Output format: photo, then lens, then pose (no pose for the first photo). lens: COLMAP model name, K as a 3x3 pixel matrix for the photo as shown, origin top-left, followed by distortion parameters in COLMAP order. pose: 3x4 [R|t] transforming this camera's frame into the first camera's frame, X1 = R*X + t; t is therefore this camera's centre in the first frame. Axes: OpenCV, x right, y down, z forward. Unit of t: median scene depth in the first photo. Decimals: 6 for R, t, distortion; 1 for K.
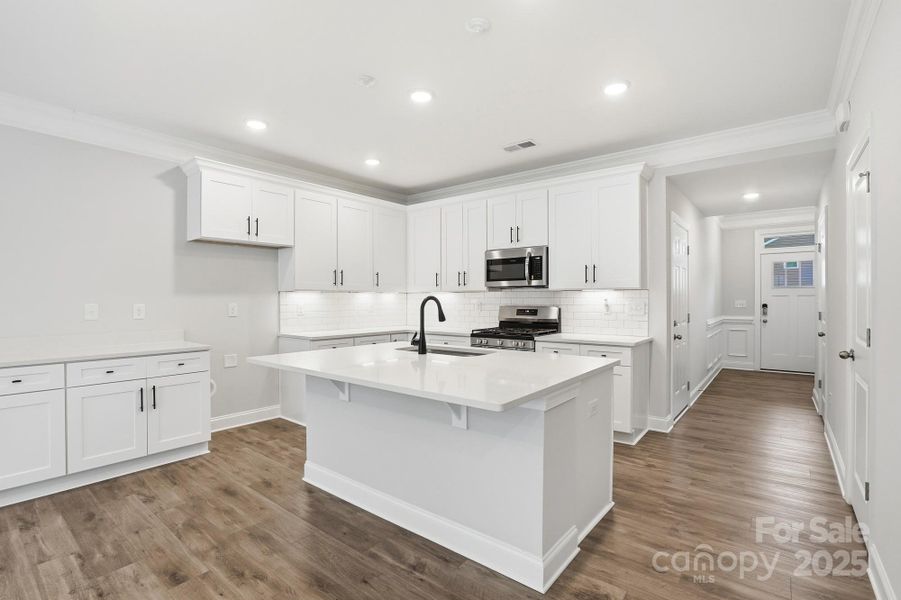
lens RADIAL K [[423.3, 0, 443.7], [0, 423.3, 299.9], [0, 0, 1]] dist [-0.055582, 0.014830]
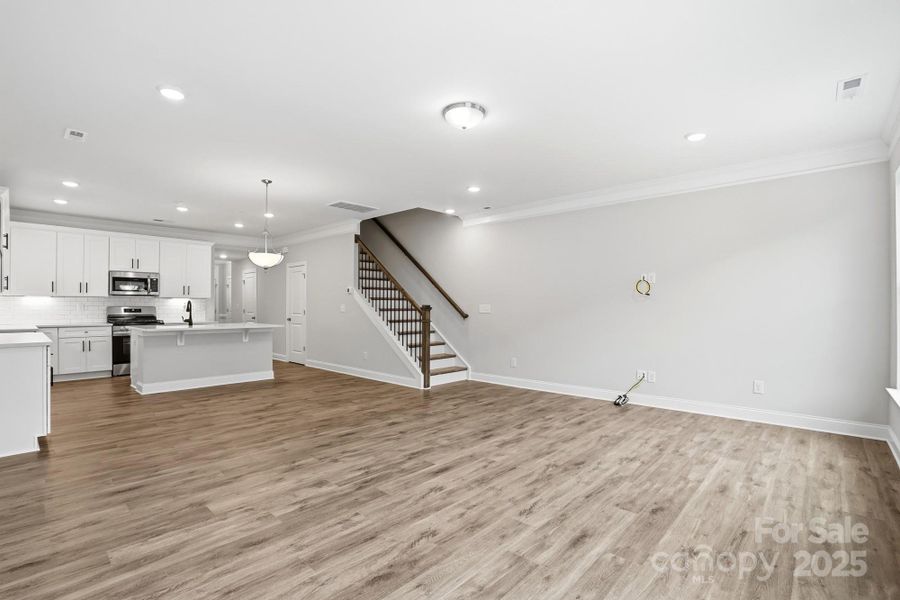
lens RADIAL K [[422.8, 0, 451.2], [0, 422.8, 305.7], [0, 0, 1]] dist [-0.055582, 0.014830]
pose [[0.063664, 0.007034, 0.997947, -1.434615], [-0.001728, 0.999974, -0.006938, 0.021218], [-0.997970, -0.001283, 0.063674, -0.363964]]
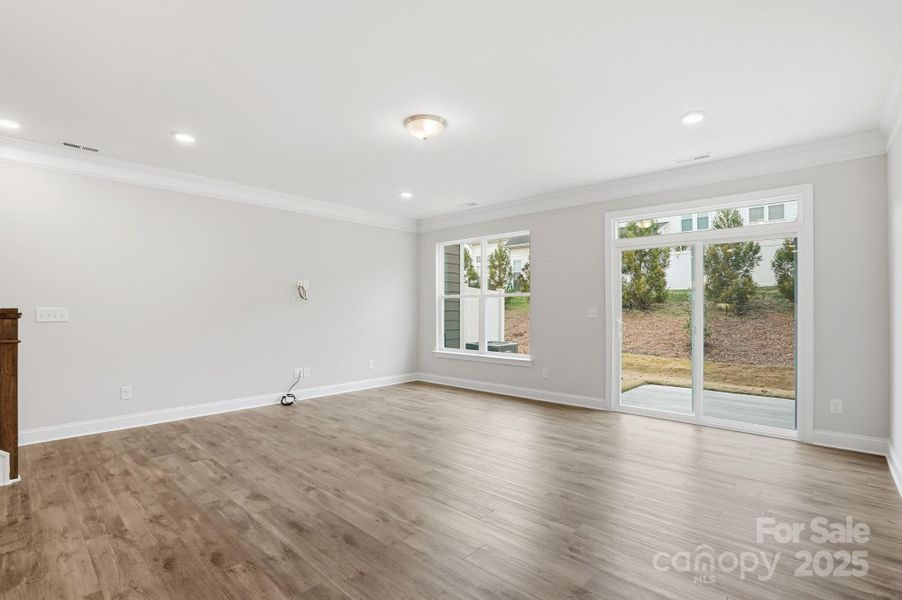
lens RADIAL K [[423.8, 0, 456.6], [0, 423.8, 307.9], [0, 0, 1]] dist [-0.055582, 0.014830]
pose [[-0.999067, 0.003612, 0.043042, -0.784360], [0.003541, 0.999992, -0.001726, 0.012404], [-0.043048, -0.001572, -0.999072, 0.431024]]
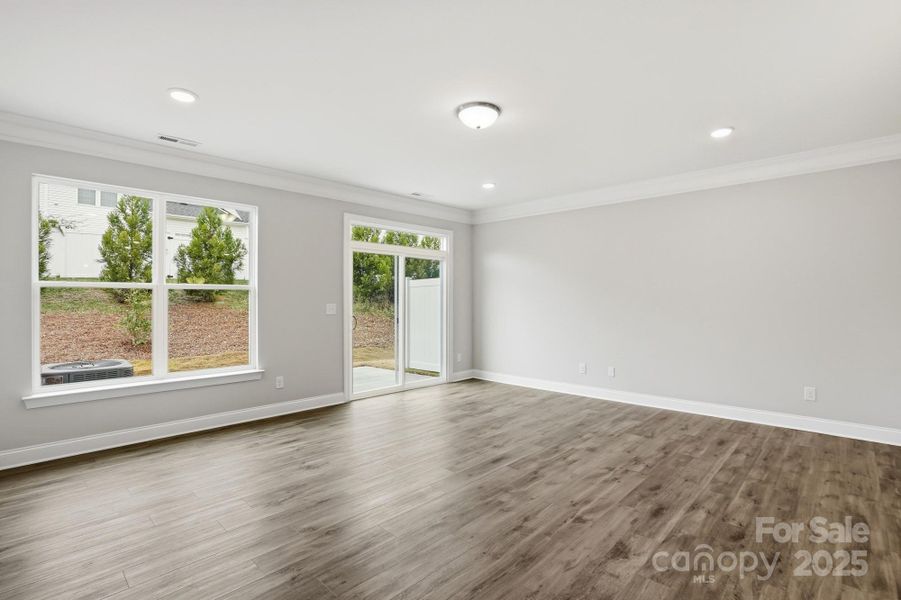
lens RADIAL K [[423.3, 0, 461.5], [0, 423.3, 301.0], [0, 0, 1]] dist [-0.055582, 0.014830]
pose [[-0.065949, 0.007353, -0.997796, 0.026092], [0.002467, 0.999971, 0.007206, -0.005380], [0.997820, -0.001987, -0.065966, -0.320091]]
